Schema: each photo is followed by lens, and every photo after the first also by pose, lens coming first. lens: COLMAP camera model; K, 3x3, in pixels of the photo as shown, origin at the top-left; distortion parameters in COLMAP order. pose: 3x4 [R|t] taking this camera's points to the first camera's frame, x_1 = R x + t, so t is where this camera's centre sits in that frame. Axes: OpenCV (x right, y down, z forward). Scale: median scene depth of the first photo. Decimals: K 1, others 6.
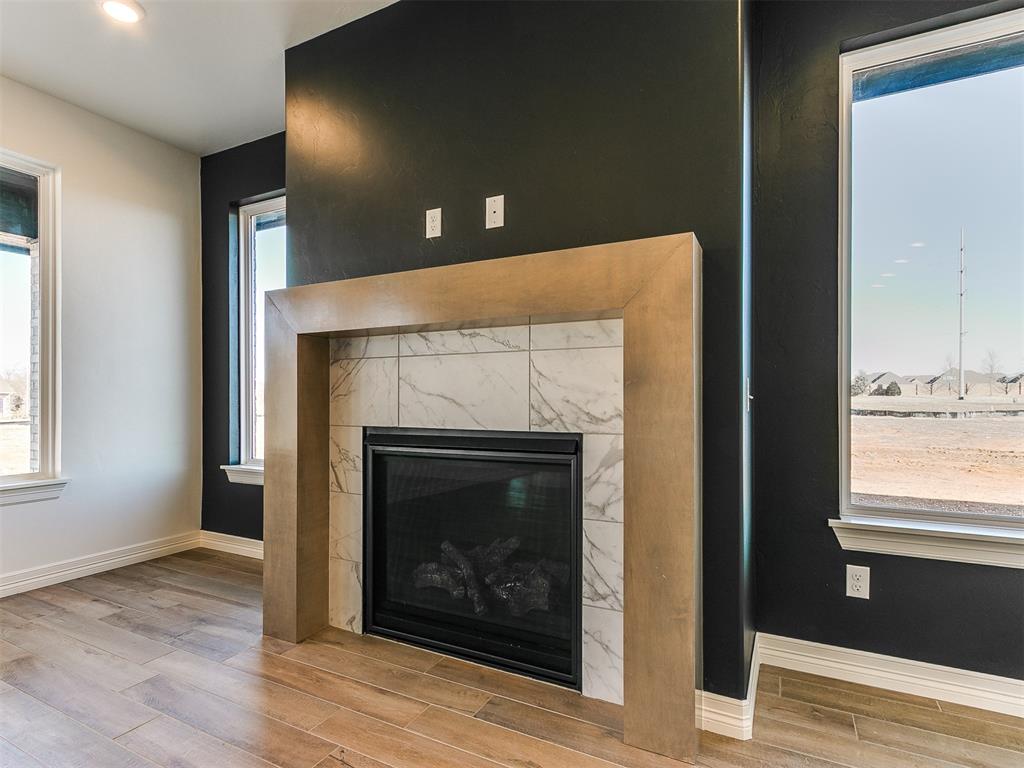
lens RADIAL K [[533.6, 0, 500.3], [0, 533.6, 398.0], [0, 0, 1]] dist [0.001651, -0.001645]
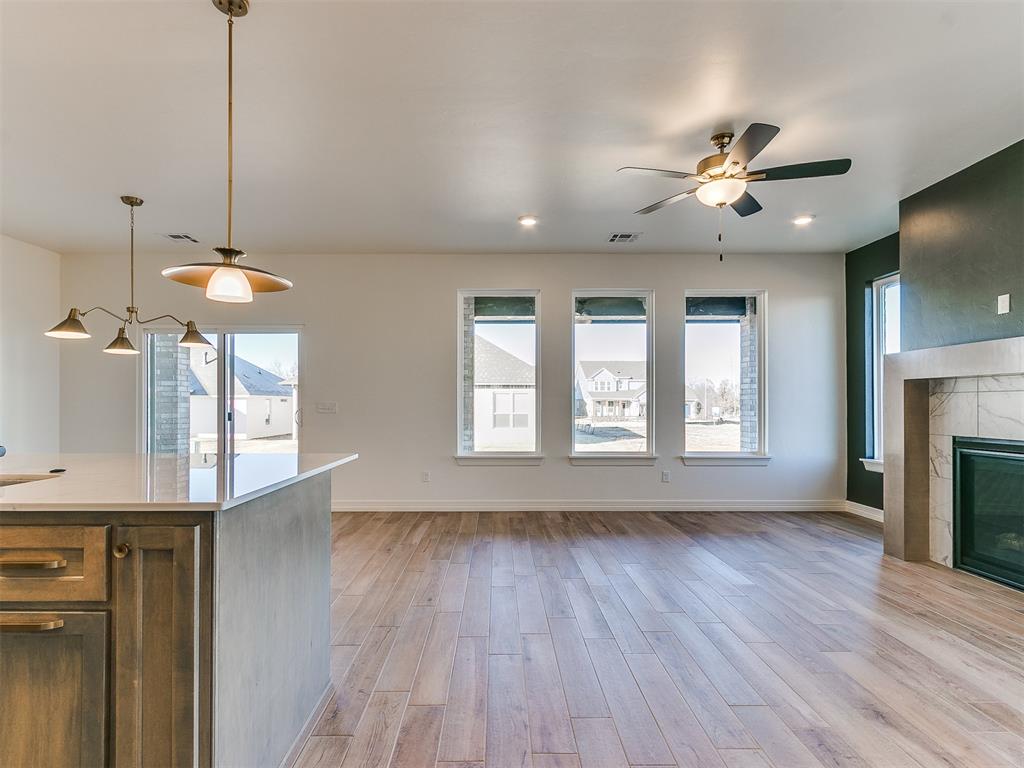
lens RADIAL K [[533.6, 0, 500.3], [0, 533.6, 398.0], [0, 0, 1]] dist [0.001651, -0.001645]
pose [[0.465294, -0.008105, -0.885119, 0.499424], [-0.001810, 0.999947, -0.010108, -0.038579], [0.885154, 0.006306, 0.465255, -0.883132]]
